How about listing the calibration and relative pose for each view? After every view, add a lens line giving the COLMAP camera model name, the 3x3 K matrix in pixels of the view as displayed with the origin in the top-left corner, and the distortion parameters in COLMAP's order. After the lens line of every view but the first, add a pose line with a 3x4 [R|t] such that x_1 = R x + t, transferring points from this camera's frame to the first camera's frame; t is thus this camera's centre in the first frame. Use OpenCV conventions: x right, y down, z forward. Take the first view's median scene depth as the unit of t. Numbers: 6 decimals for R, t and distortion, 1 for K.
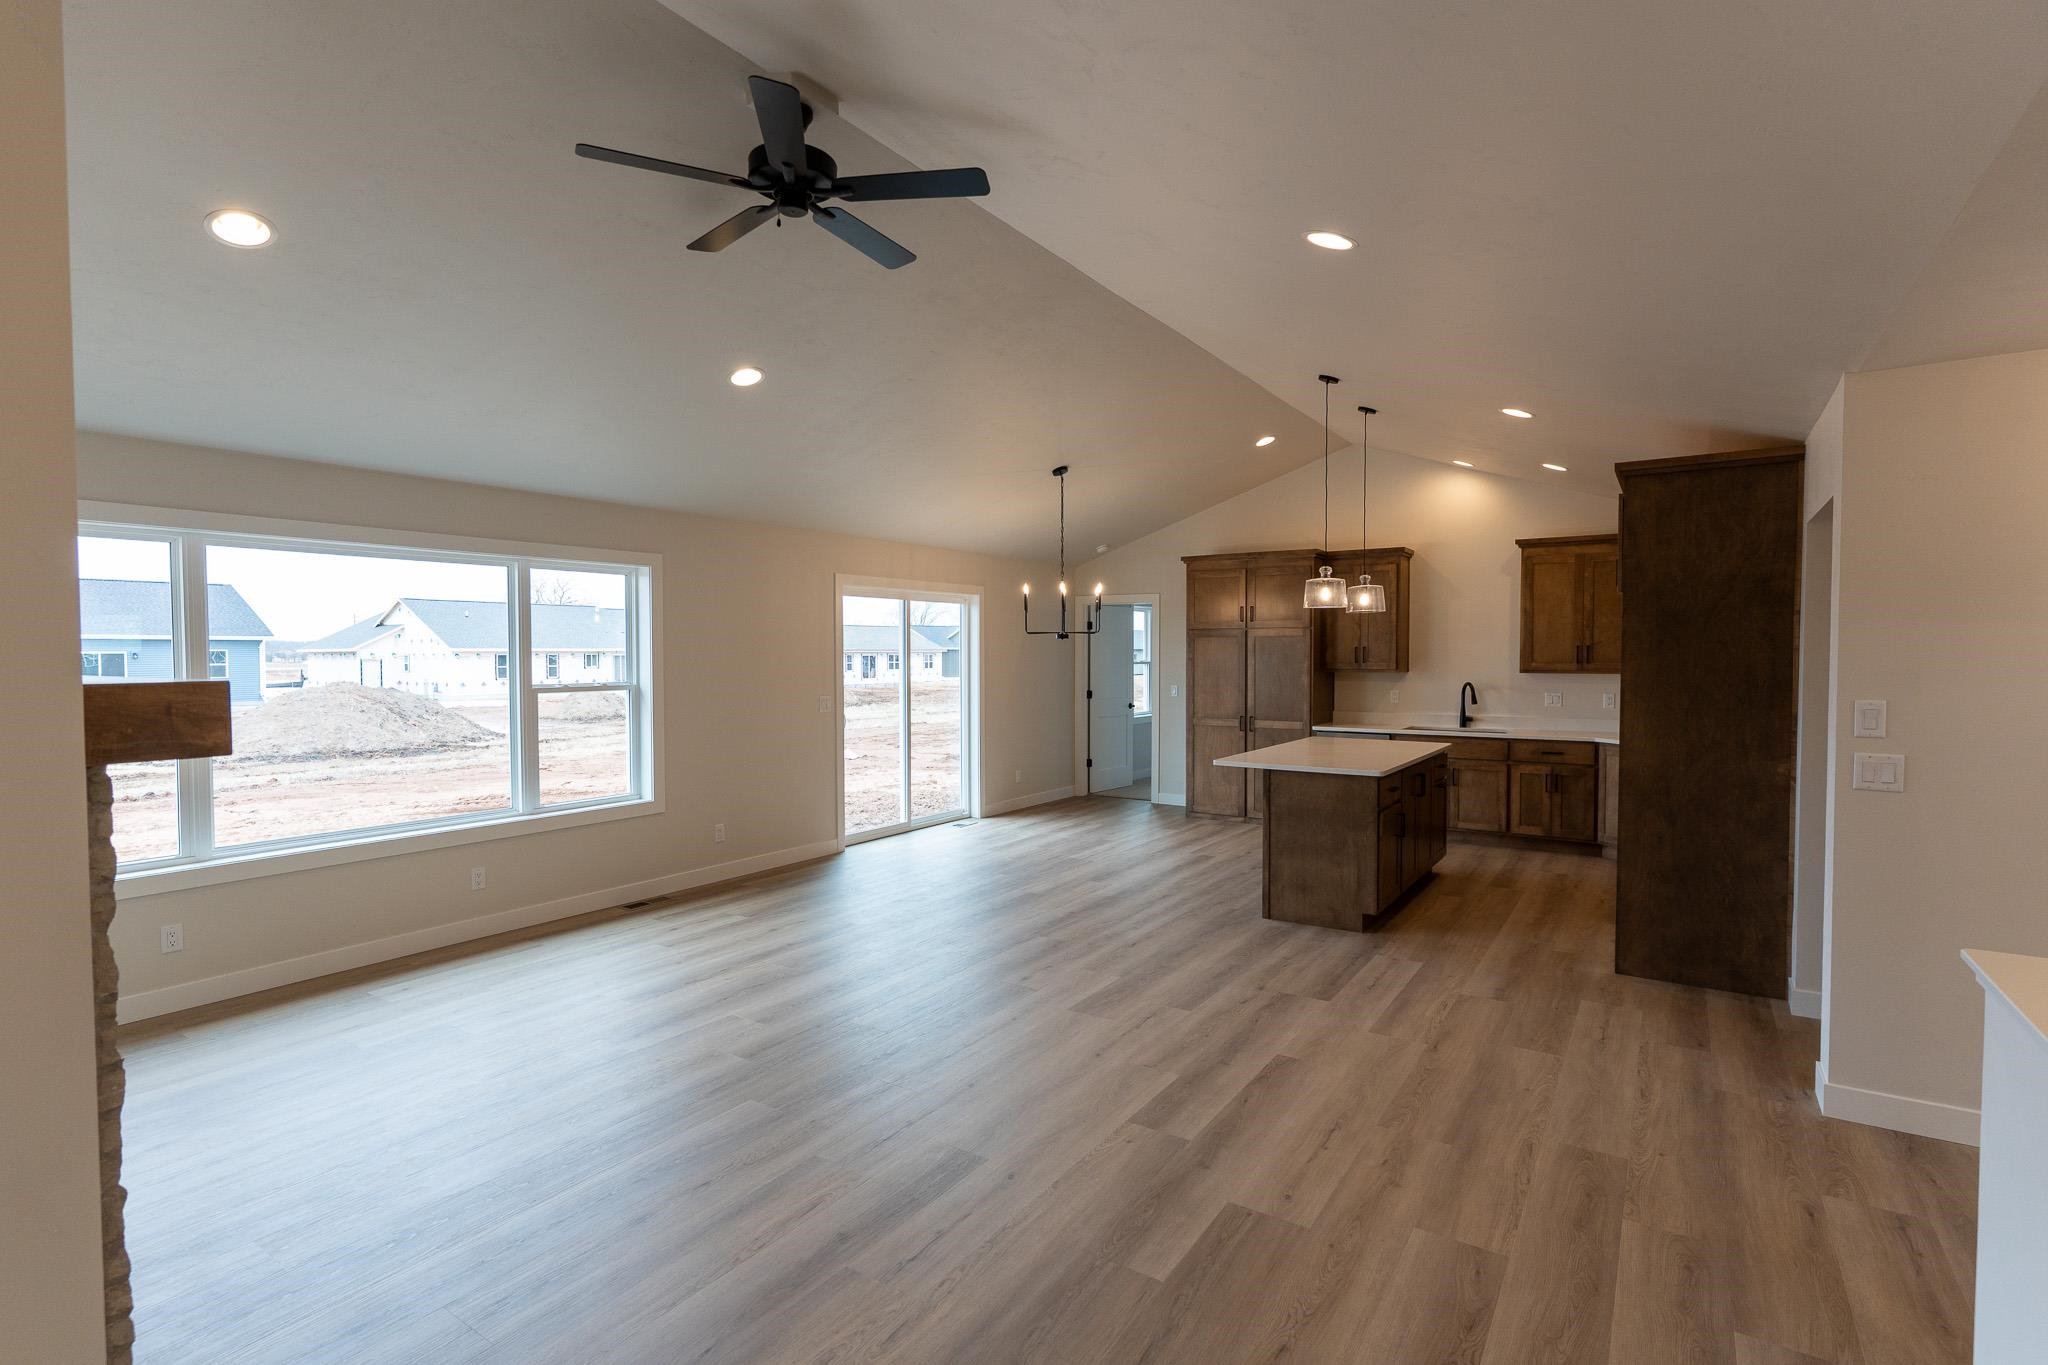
lens RADIAL K [[979.3, 0, 1016.3], [0, 979.3, 682.4], [0, 0, 1]] dist [0.001702, 0.000411]
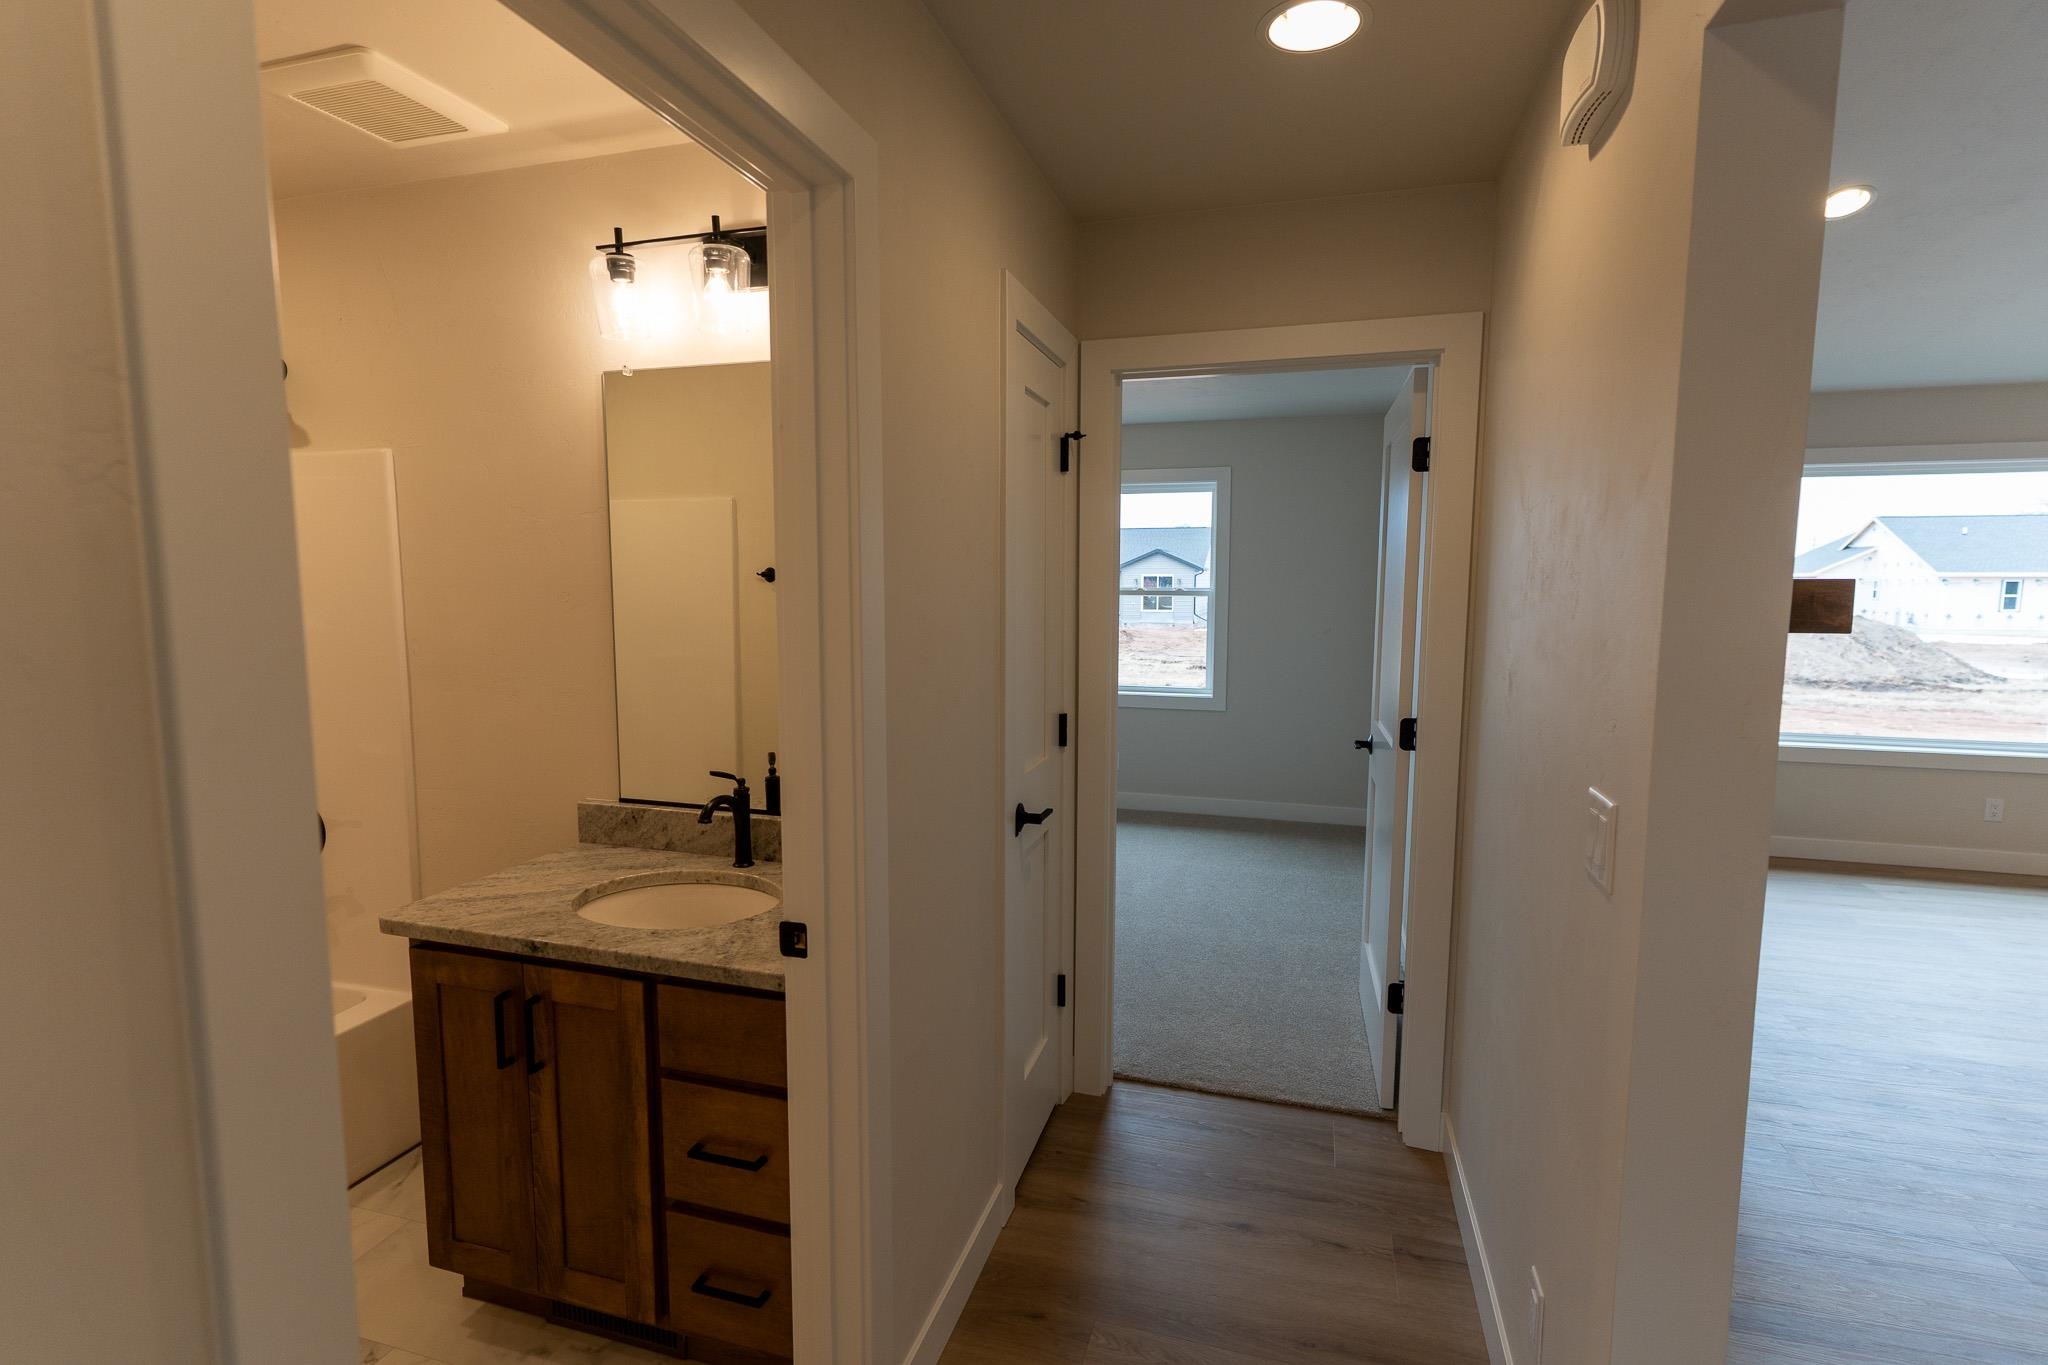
lens RADIAL K [[979.3, 0, 1016.3], [0, 979.3, 682.4], [0, 0, 1]] dist [0.001702, 0.000411]
pose [[0.296042, 0.105956, -0.949280, 0.036869], [-0.033935, 0.994368, 0.100406, 0.009802], [0.954572, 0.002490, 0.297970, -0.117469]]
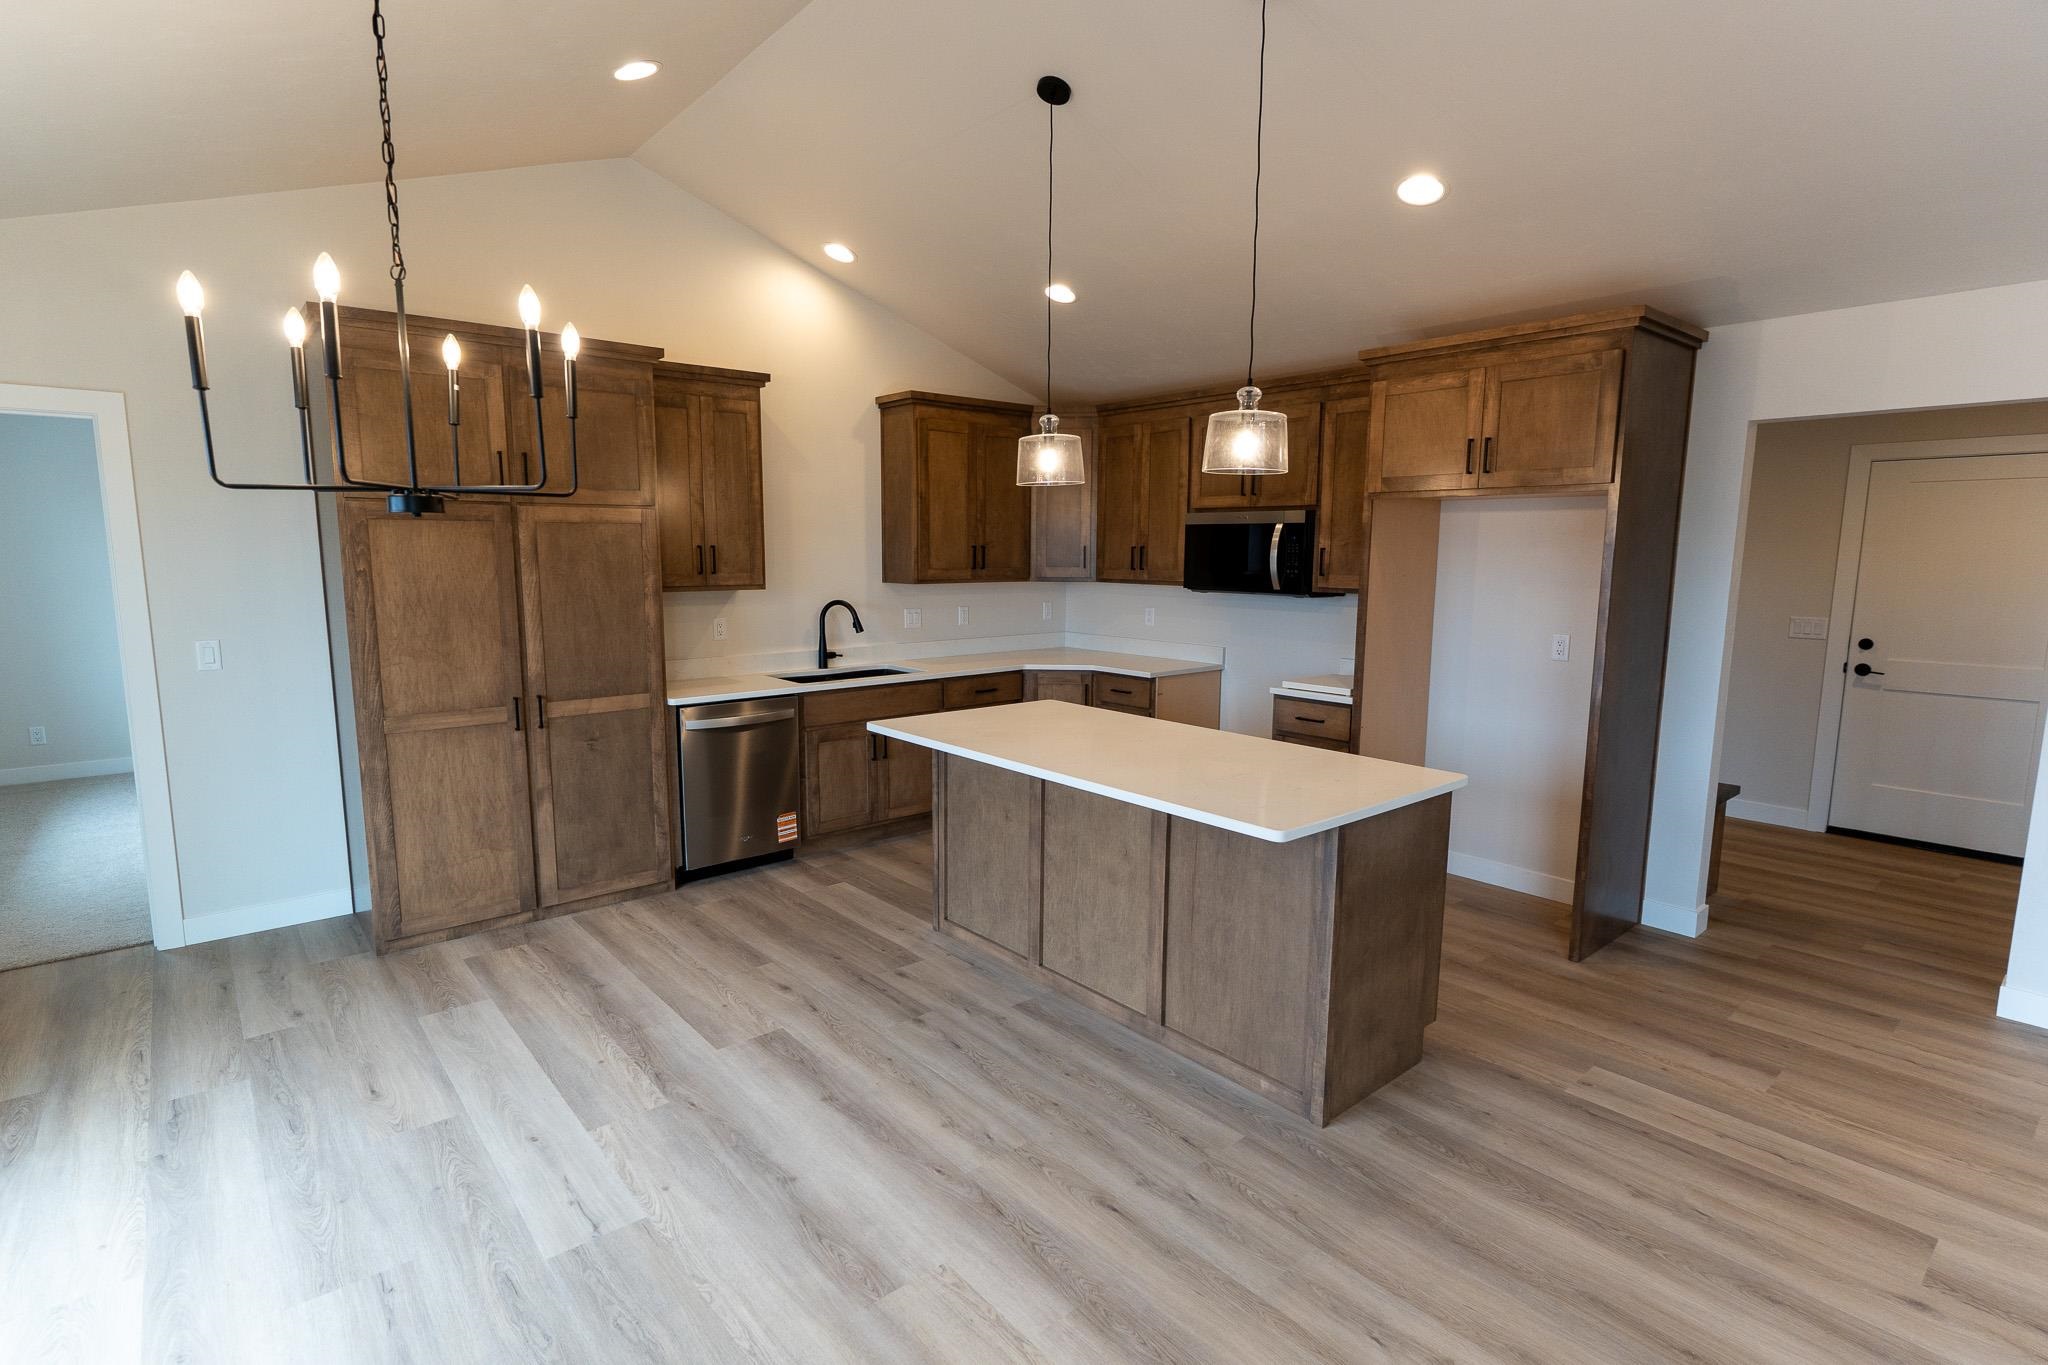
lens RADIAL K [[992.5, 0, 997.2], [0, 992.5, 683.4], [0, 0, 1]] dist [0.001877, 0.000095]
pose [[0.287542, -0.129012, 0.949039, -0.143924], [0.027825, 0.991593, 0.126367, -0.024545], [-0.957364, -0.009929, 0.288714, 0.655658]]
